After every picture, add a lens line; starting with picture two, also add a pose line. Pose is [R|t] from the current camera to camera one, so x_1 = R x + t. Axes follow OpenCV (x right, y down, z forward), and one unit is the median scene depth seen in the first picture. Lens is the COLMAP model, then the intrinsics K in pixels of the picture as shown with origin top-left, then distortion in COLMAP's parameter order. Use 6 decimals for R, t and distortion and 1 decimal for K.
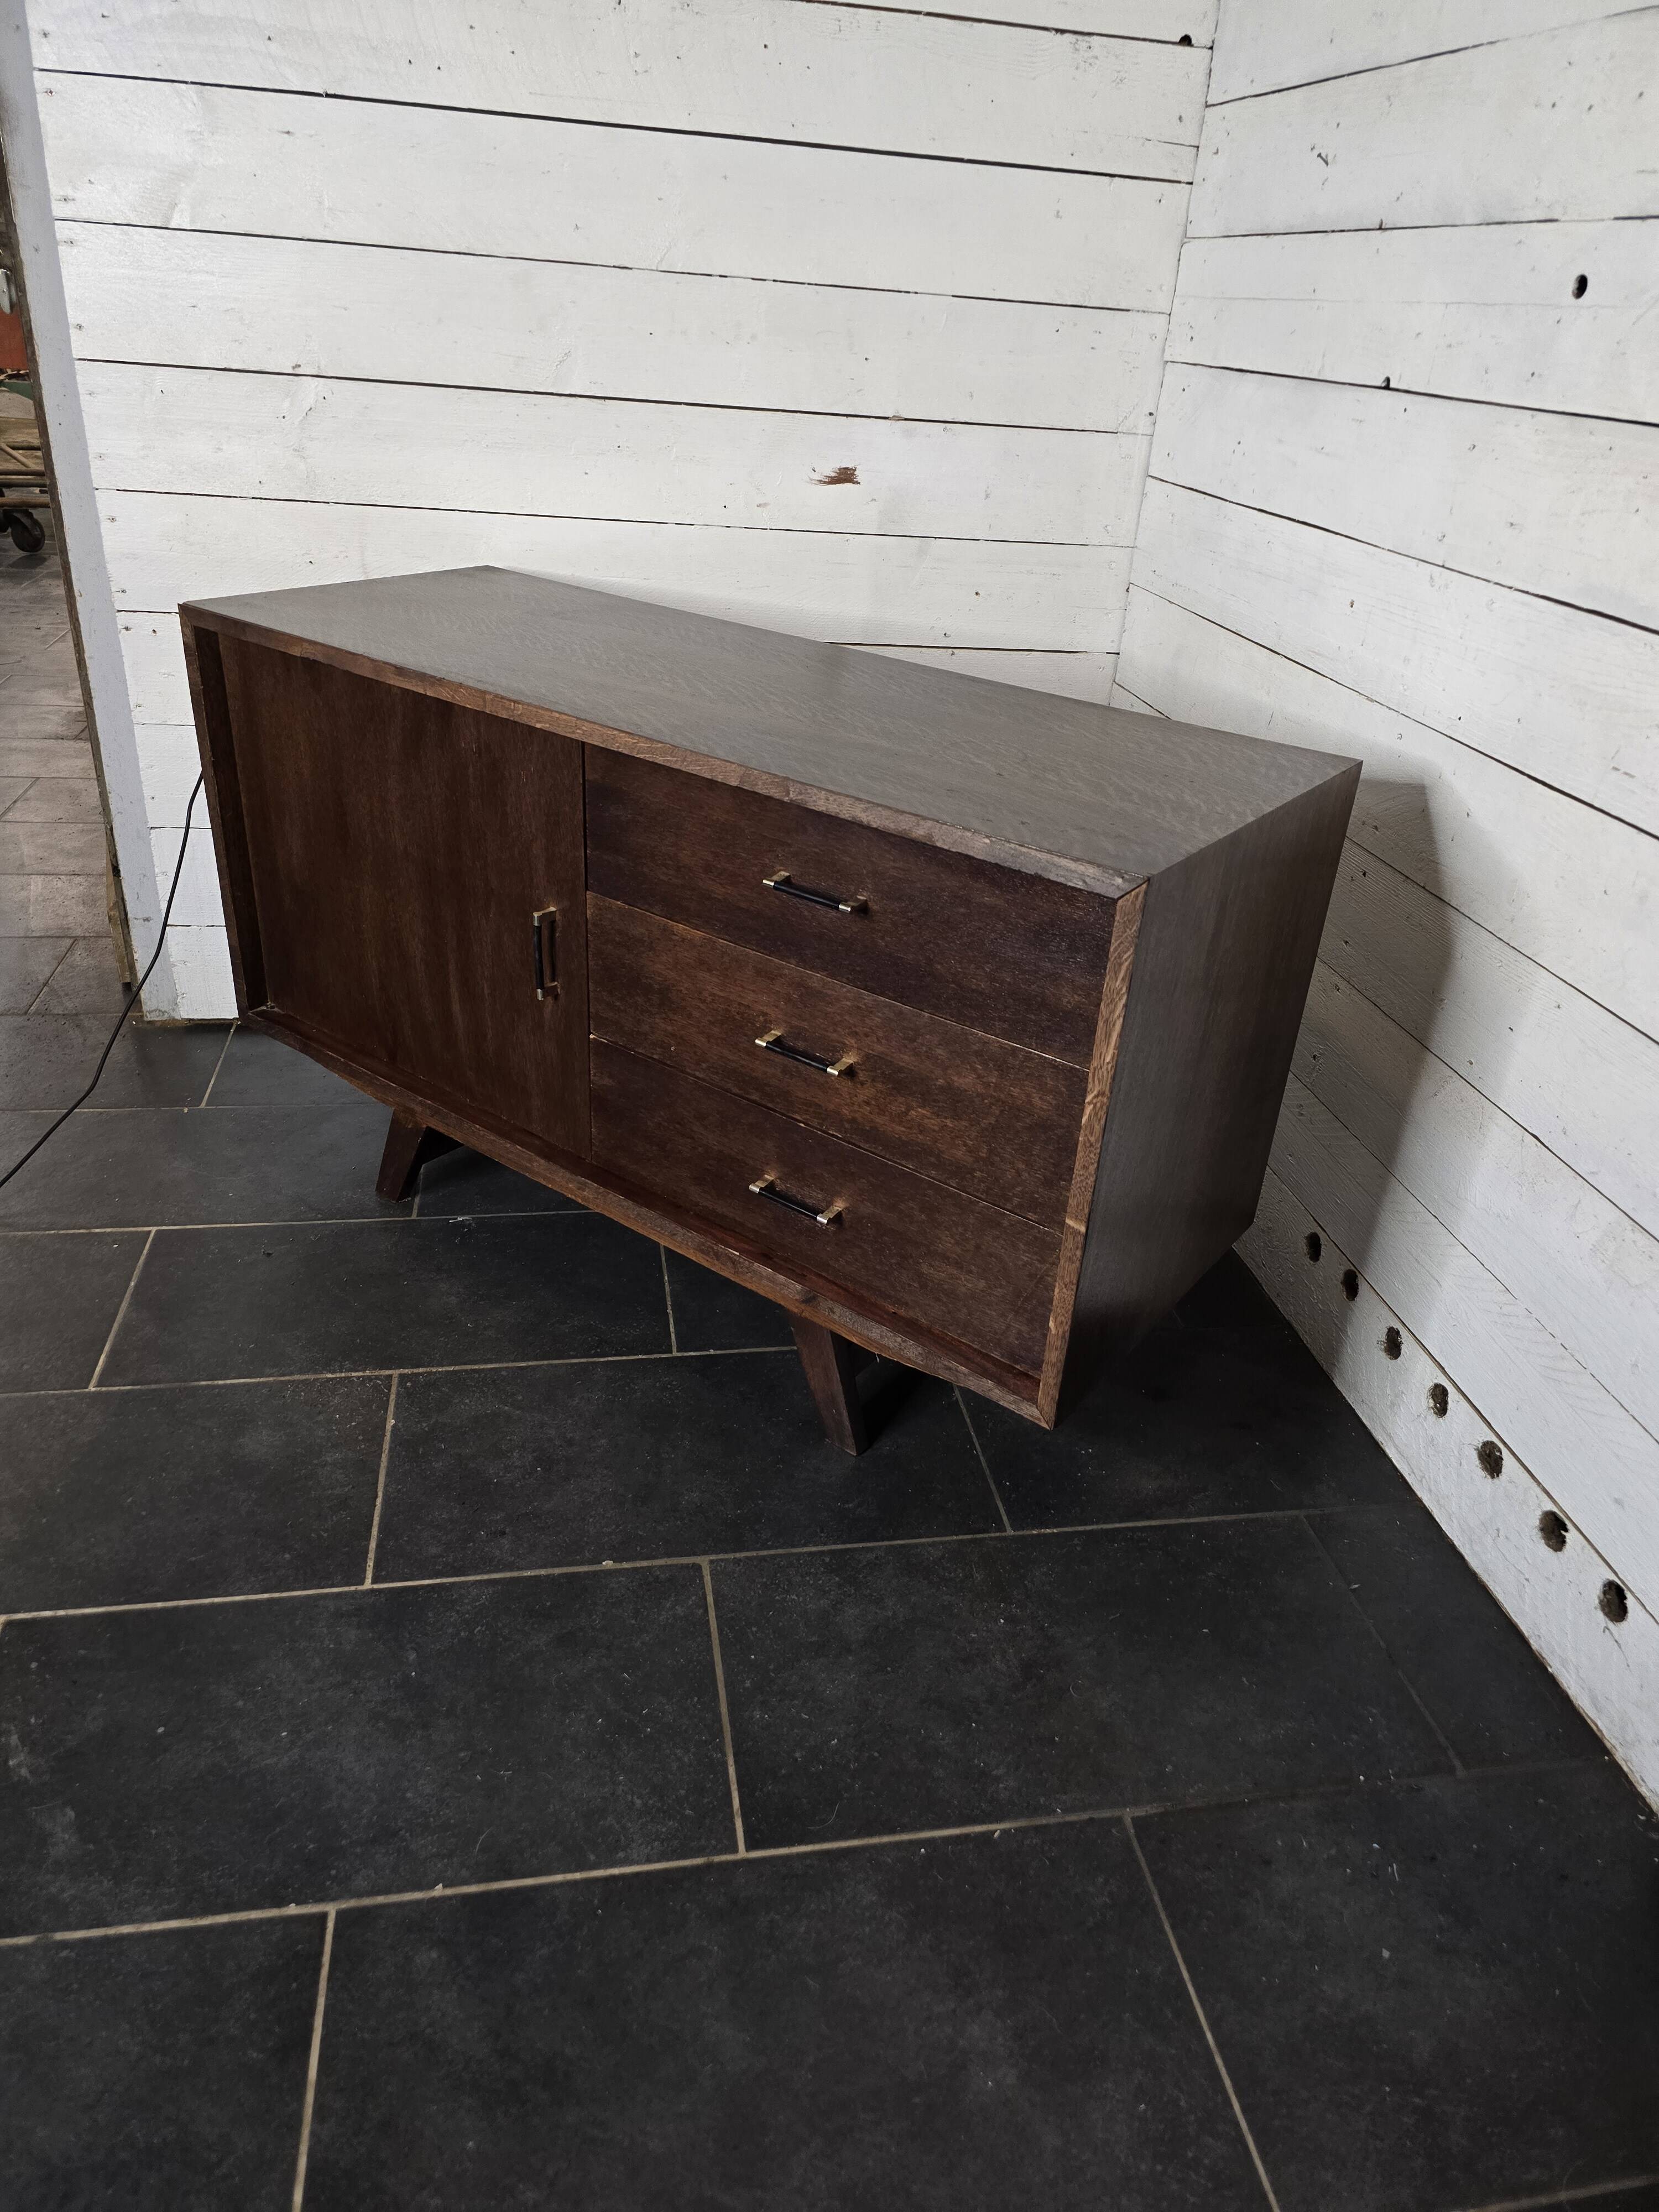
lens RADIAL K [[1494.1, 0, 827.4], [0, 1494.1, 1086.3], [0, 0, 1]] dist [0.064666, -0.065851]
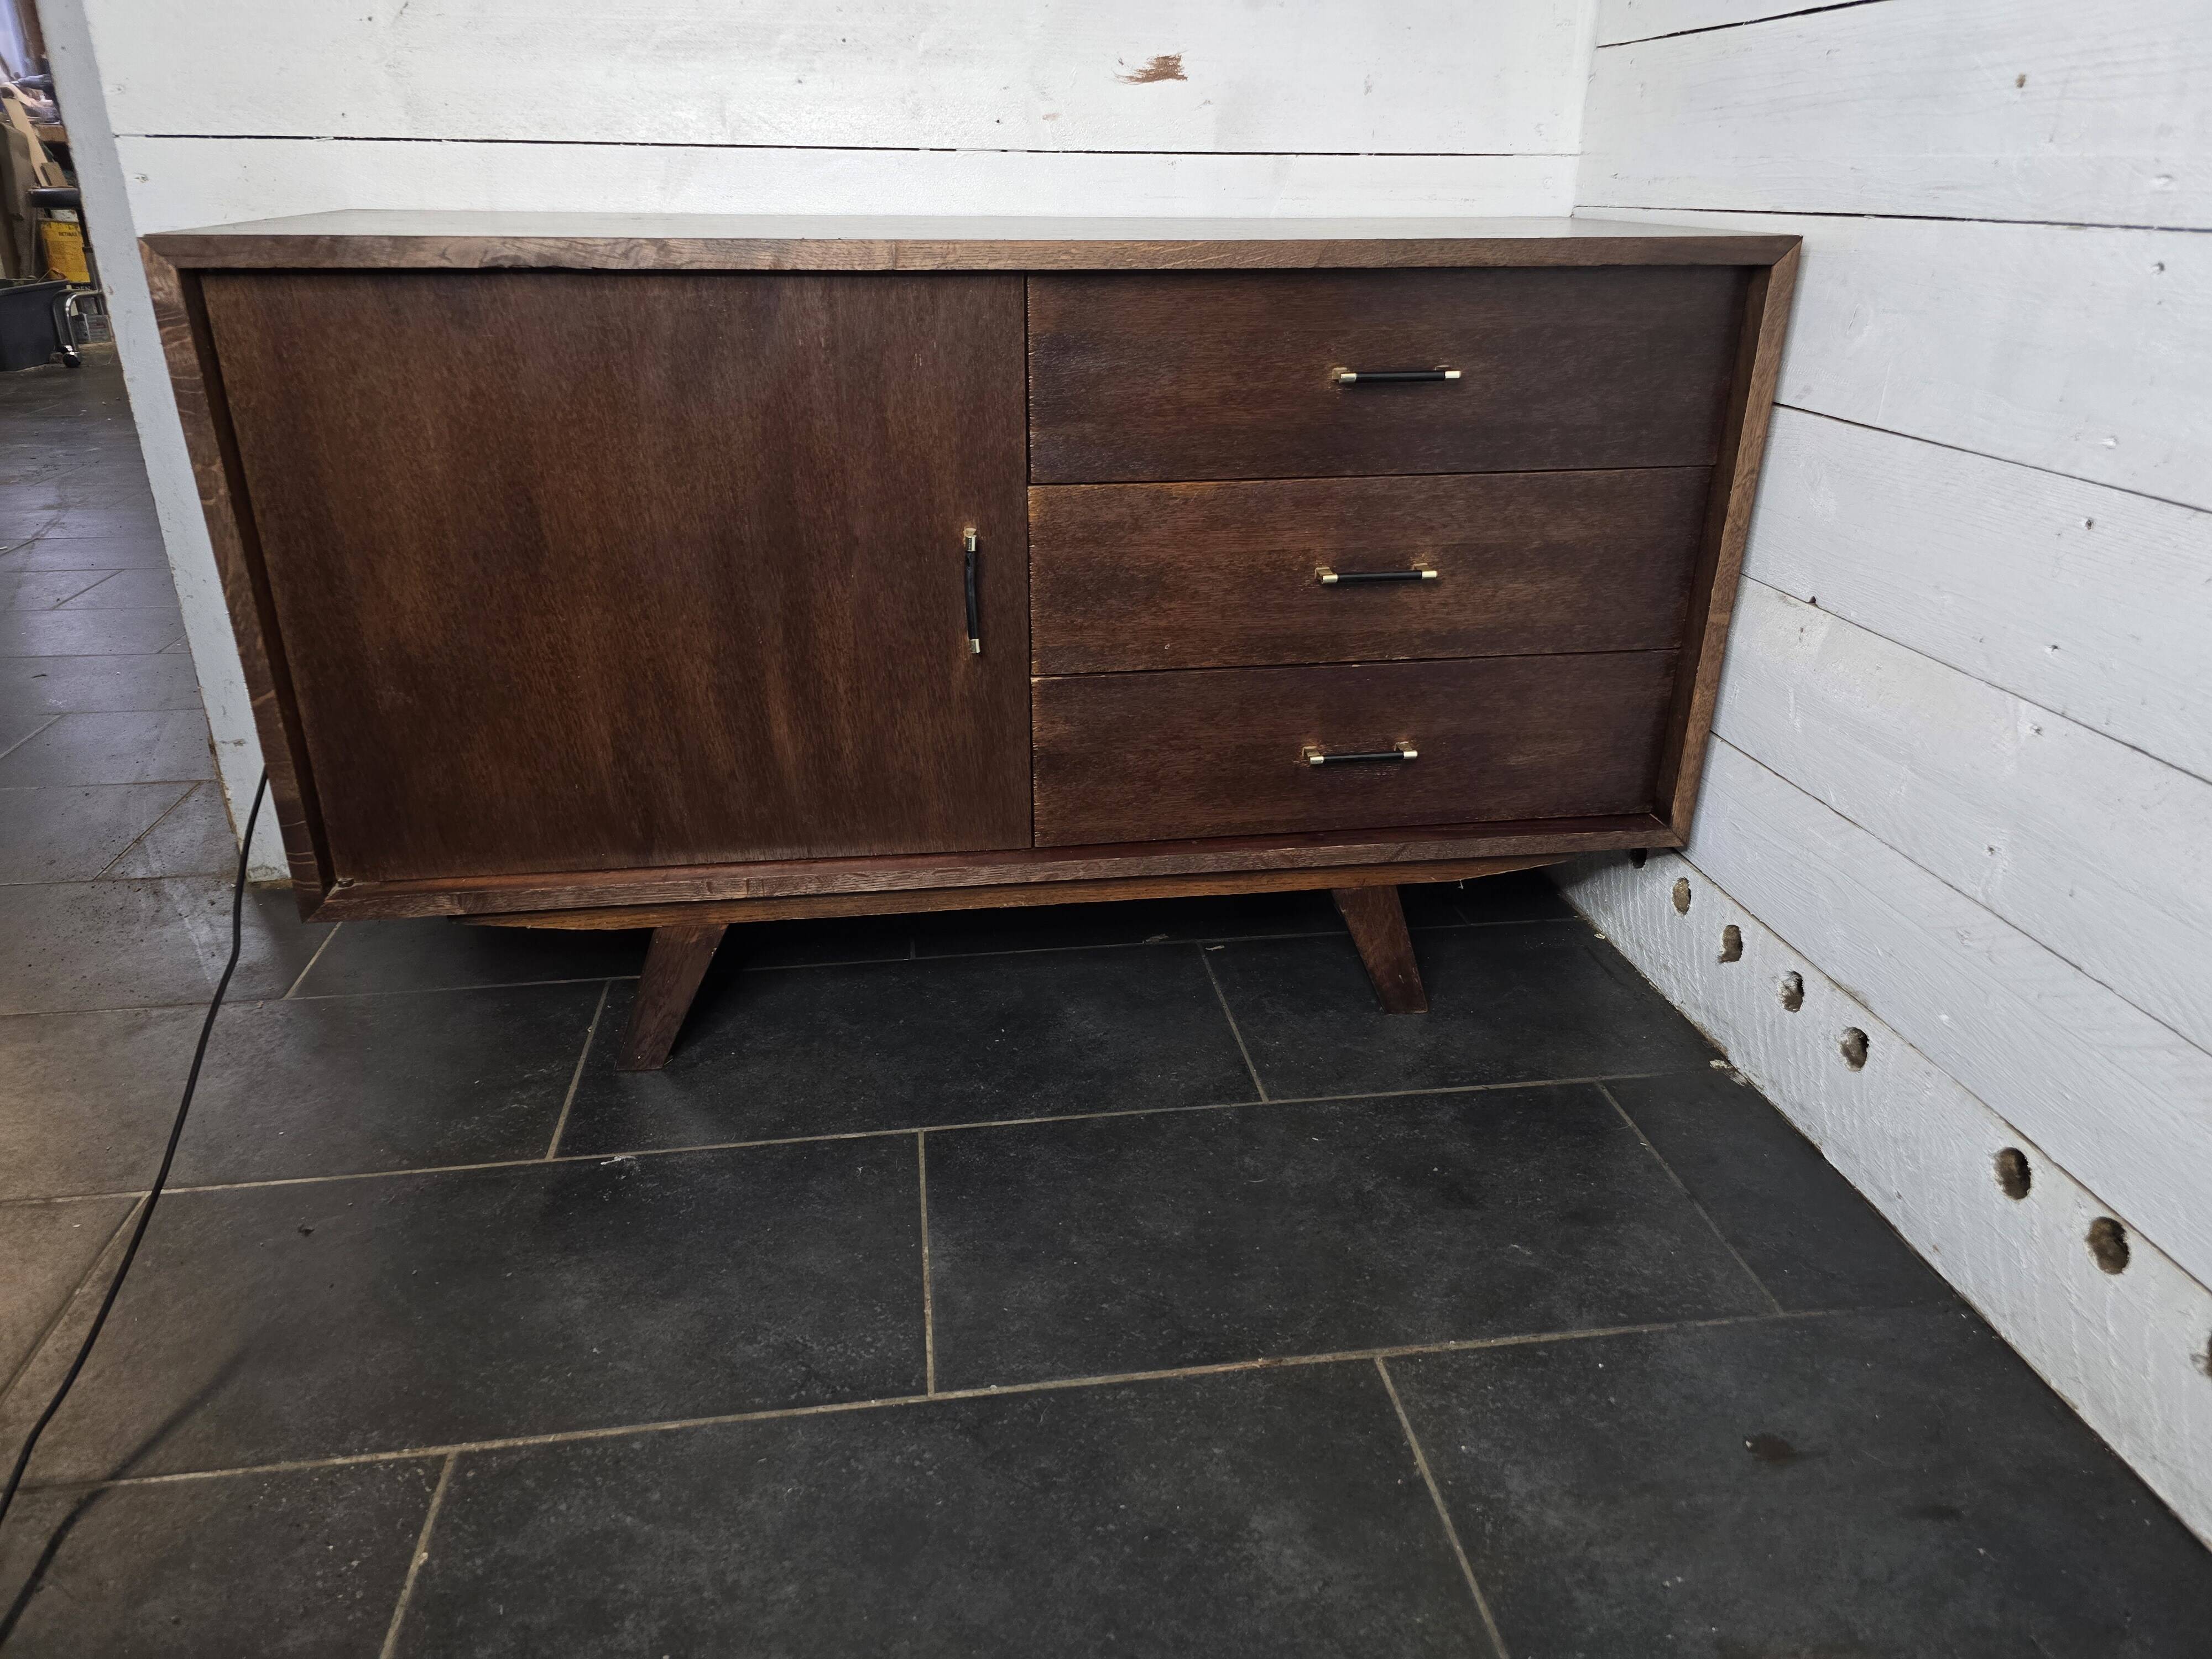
lens RADIAL K [[1495.1, 0, 1102.4], [0, 1495.1, 827.8], [0, 0, 1]] dist [0.066604, -0.066924]
pose [[0.709317, -0.338161, 0.618480, -0.738152], [0.364133, 0.927059, 0.089267, -0.020629], [-0.603554, 0.161891, 0.780714, 0.410103]]
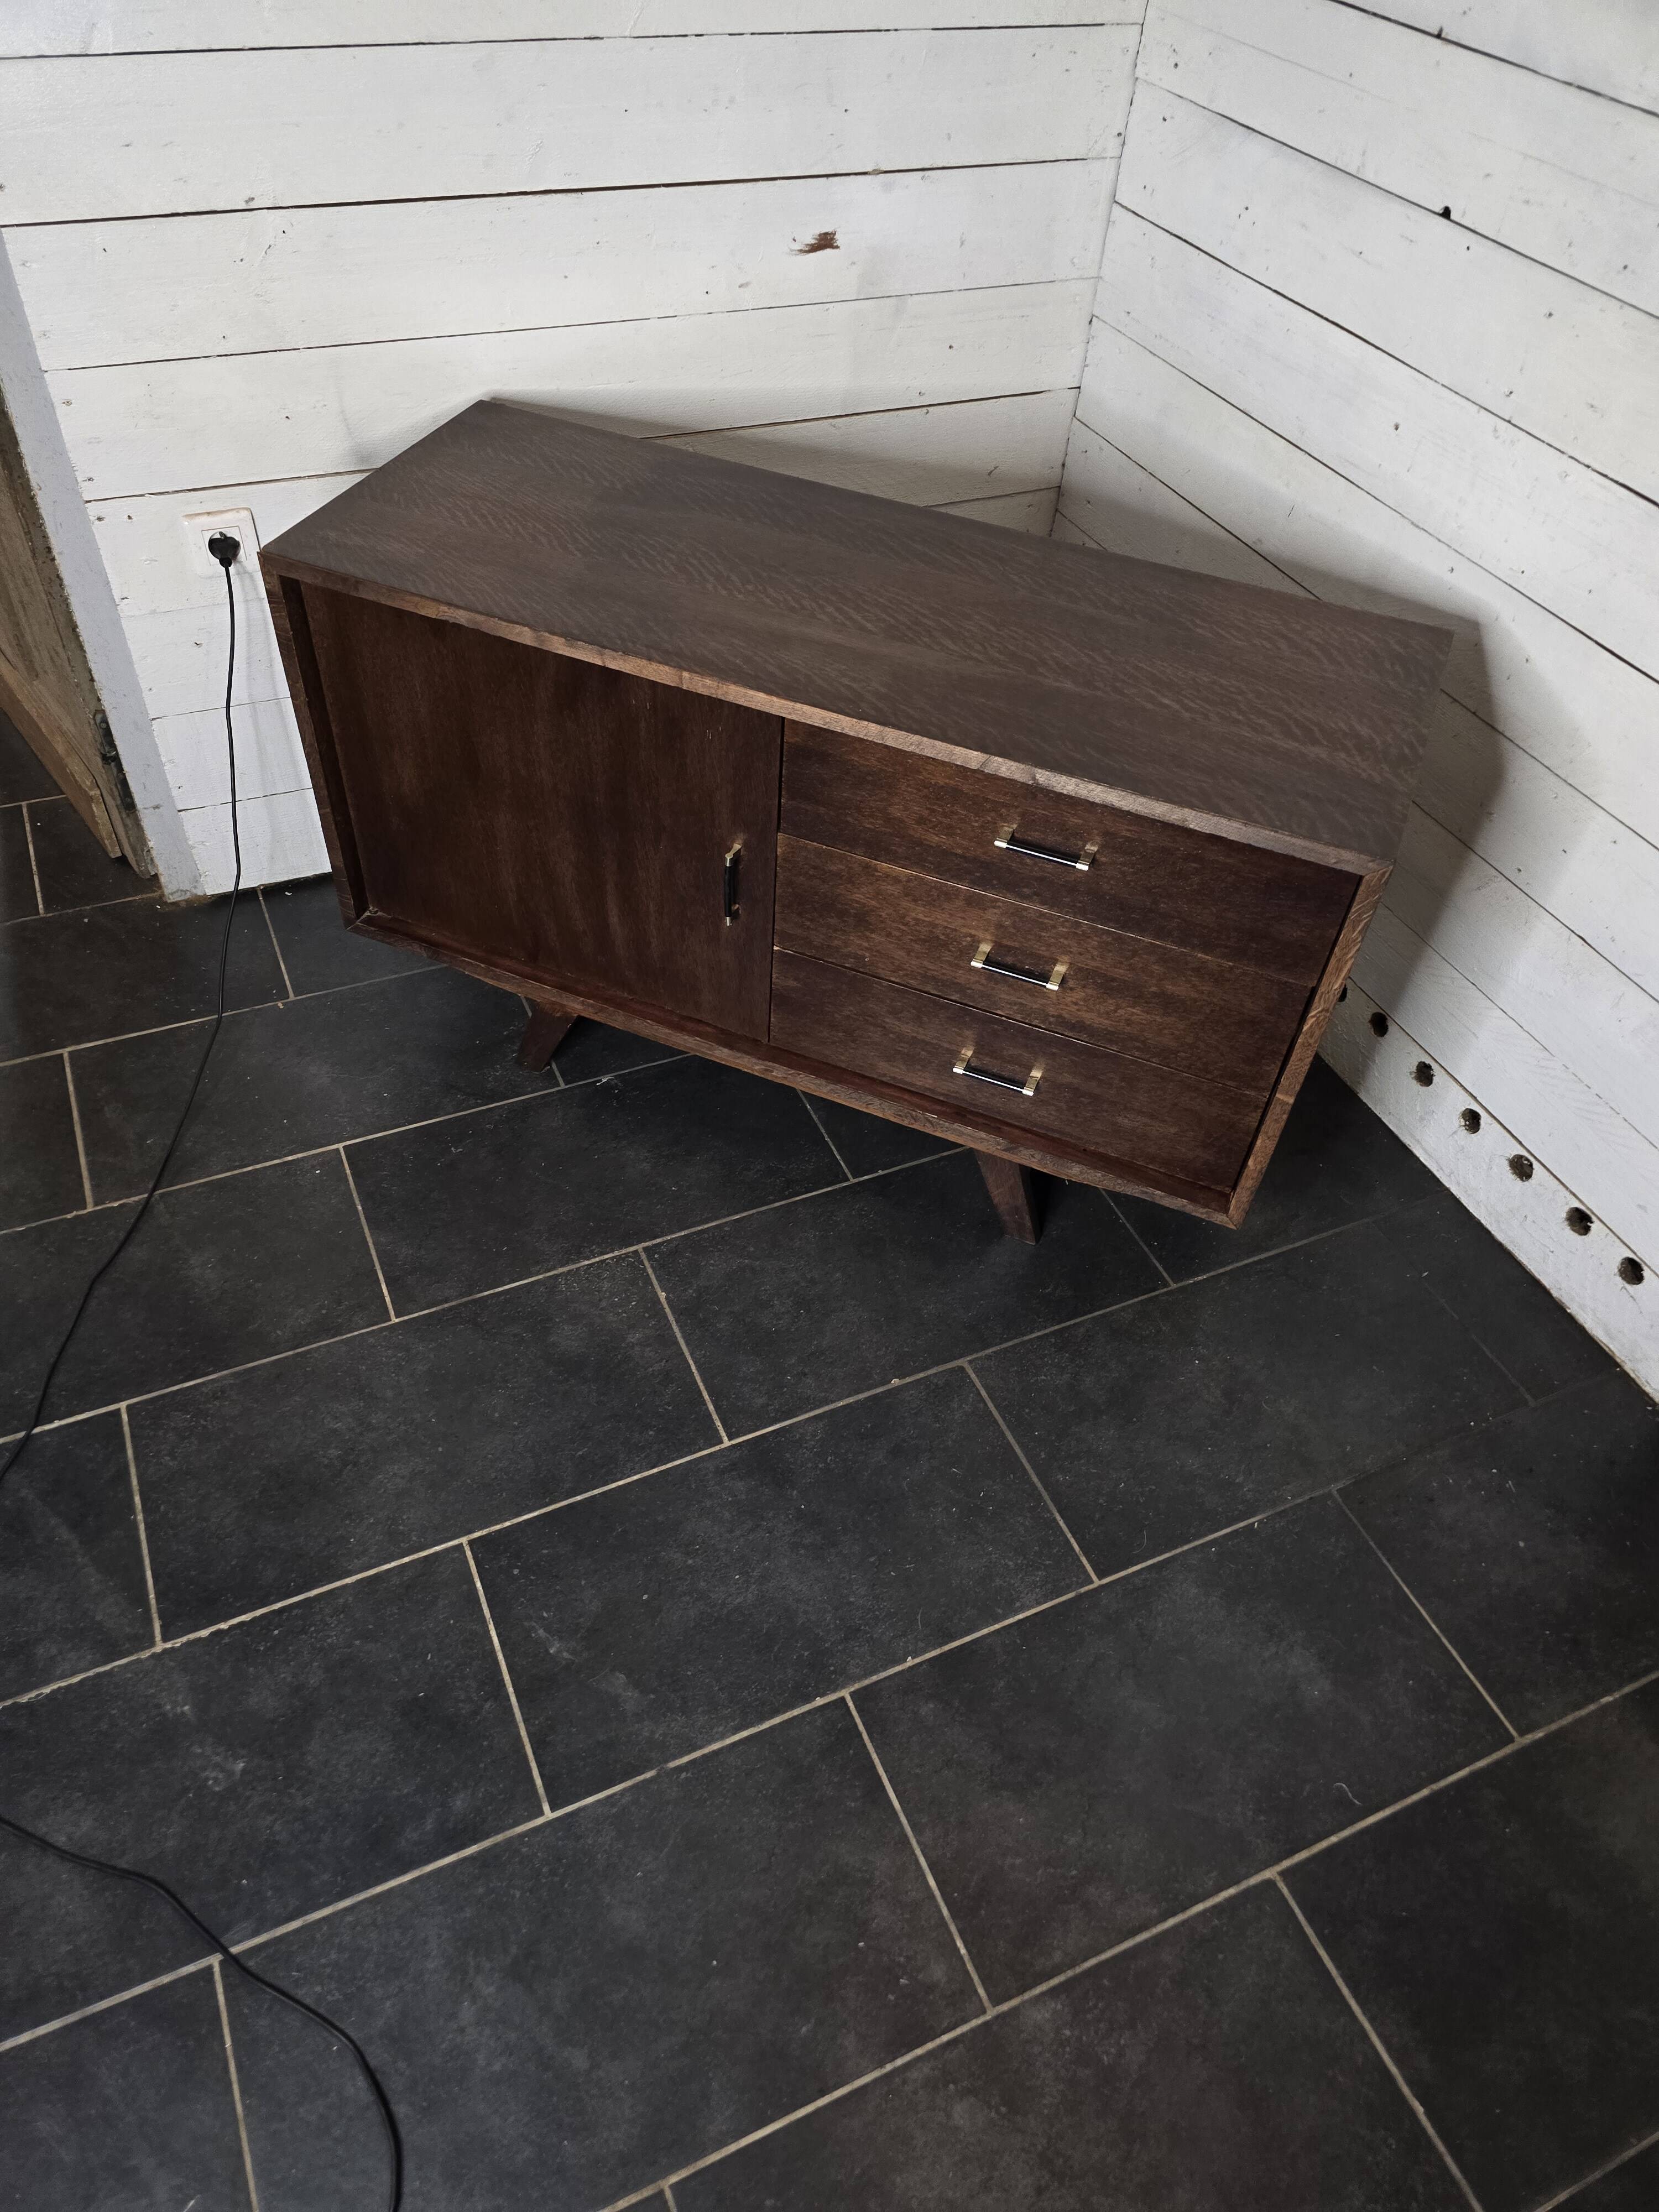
lens RADIAL K [[1491.6, 0, 805.0], [0, 1491.6, 1119.5], [0, 0, 1]] dist [0.063728, -0.068111]
pose [[0.970107, -0.185315, 0.156690, -0.375524], [0.121896, 0.930400, 0.345683, -0.331186], [-0.209845, -0.316249, 0.925177, -0.075163]]
